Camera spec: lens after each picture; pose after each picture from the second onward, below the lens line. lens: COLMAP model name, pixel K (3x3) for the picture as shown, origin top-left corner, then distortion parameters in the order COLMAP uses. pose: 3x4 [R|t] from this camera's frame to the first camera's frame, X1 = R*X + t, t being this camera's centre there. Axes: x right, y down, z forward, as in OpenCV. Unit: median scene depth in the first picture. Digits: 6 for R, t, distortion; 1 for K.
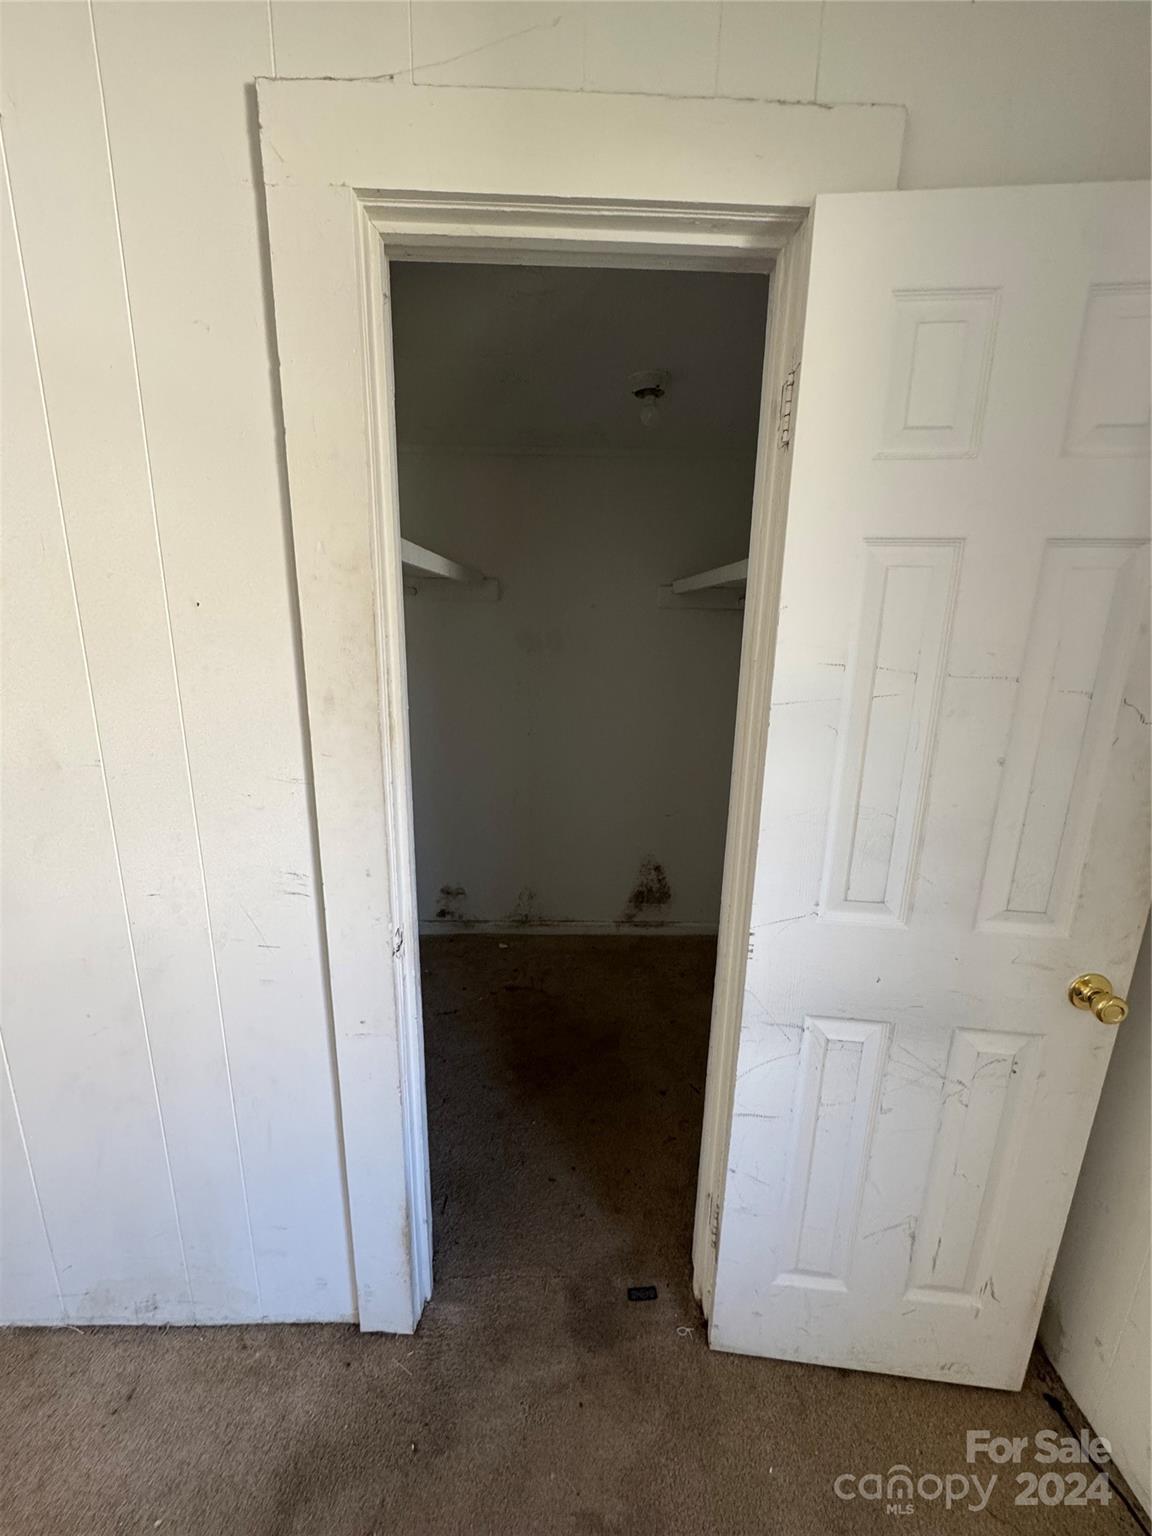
lens RADIAL K [[611.6, 0, 574.4], [0, 611.6, 767.5], [0, 0, 1]] dist [-0.002039, -0.000472]
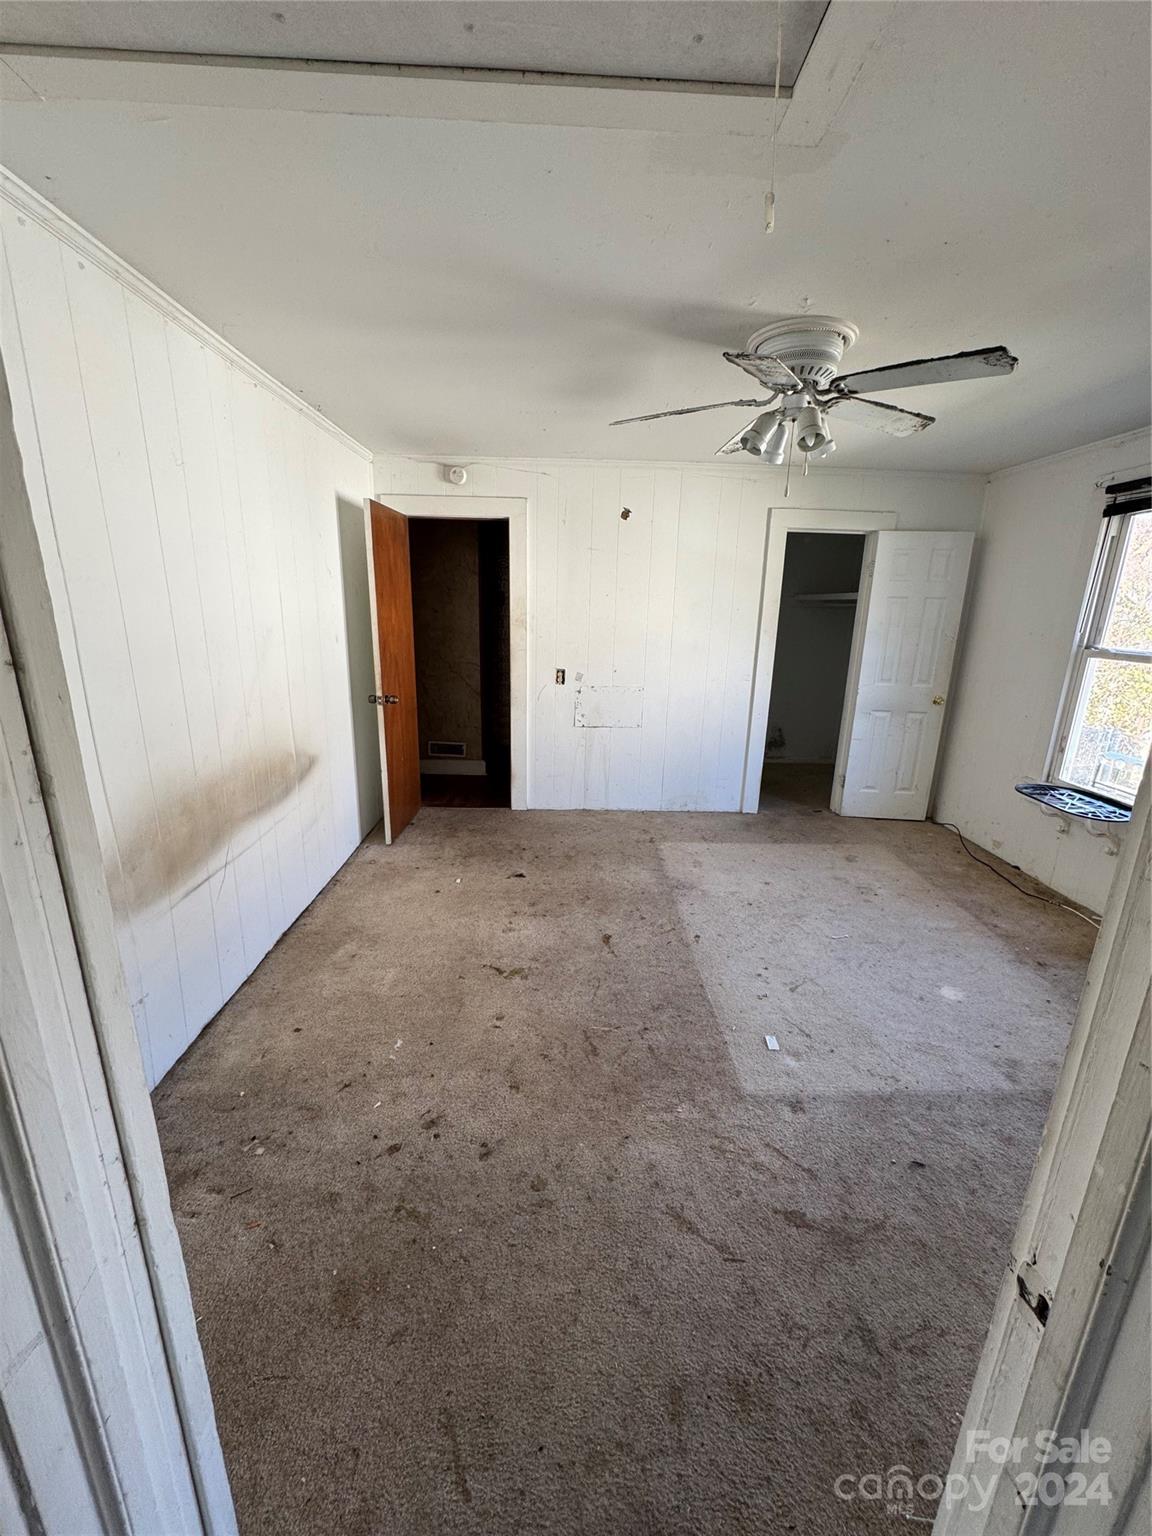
lens RADIAL K [[611.6, 0, 576.0], [0, 611.6, 770.0], [0, 0, 1]] dist [-0.002039, -0.000472]
pose [[0.999966, -0.000397, 0.008208, -1.639758], [0.000195, 0.999697, 0.024625, 0.705033], [-0.008215, -0.024622, 0.999663, -3.102694]]
